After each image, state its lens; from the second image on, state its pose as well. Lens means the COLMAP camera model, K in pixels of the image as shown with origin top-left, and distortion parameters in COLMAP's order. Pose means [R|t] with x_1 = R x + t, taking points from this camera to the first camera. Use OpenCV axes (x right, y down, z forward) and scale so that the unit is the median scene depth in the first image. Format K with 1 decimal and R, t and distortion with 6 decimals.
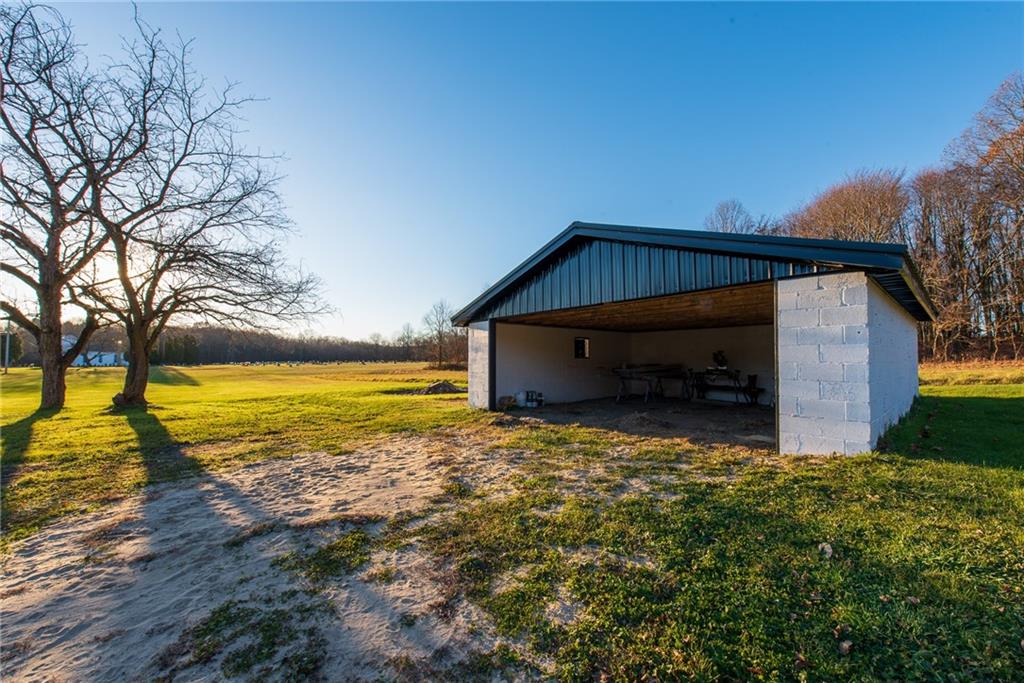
lens RADIAL K [[397.0, 0, 515.7], [0, 397.0, 344.9], [0, 0, 1]] dist [0.000654, 0.000157]
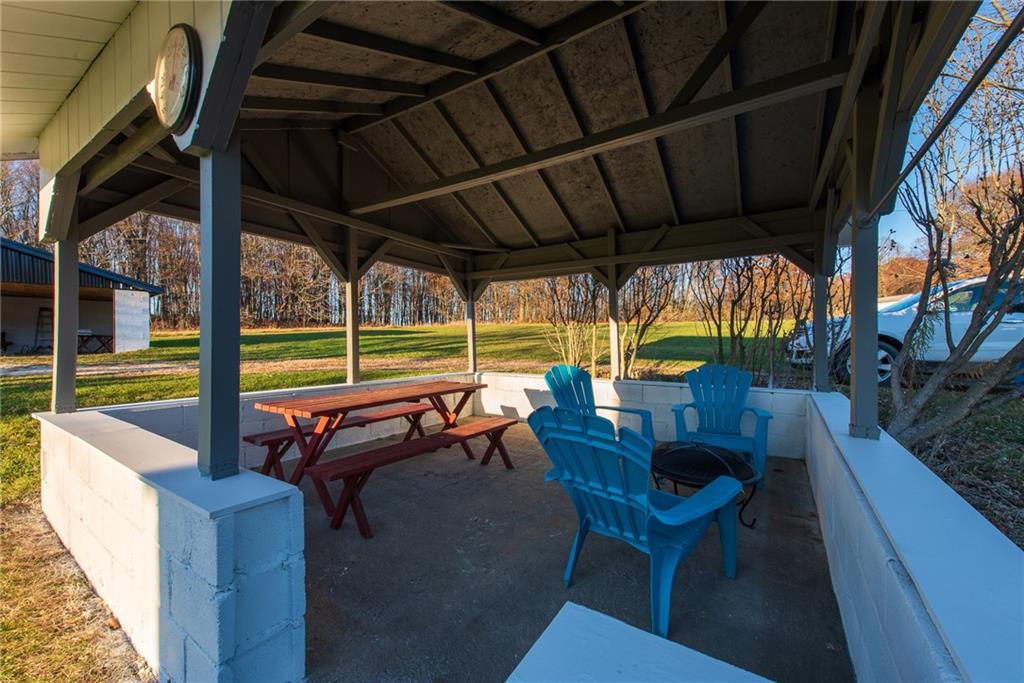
lens RADIAL K [[392.4, 0, 512.0], [0, 392.4, 341.5], [0, 0, 1]] dist [-0.000961, -0.000222]
pose [[-0.155035, -0.014187, 0.987807, -0.716526], [-0.037195, 0.999272, 0.008514, 0.023816], [-0.987209, -0.035421, -0.155450, -0.363334]]
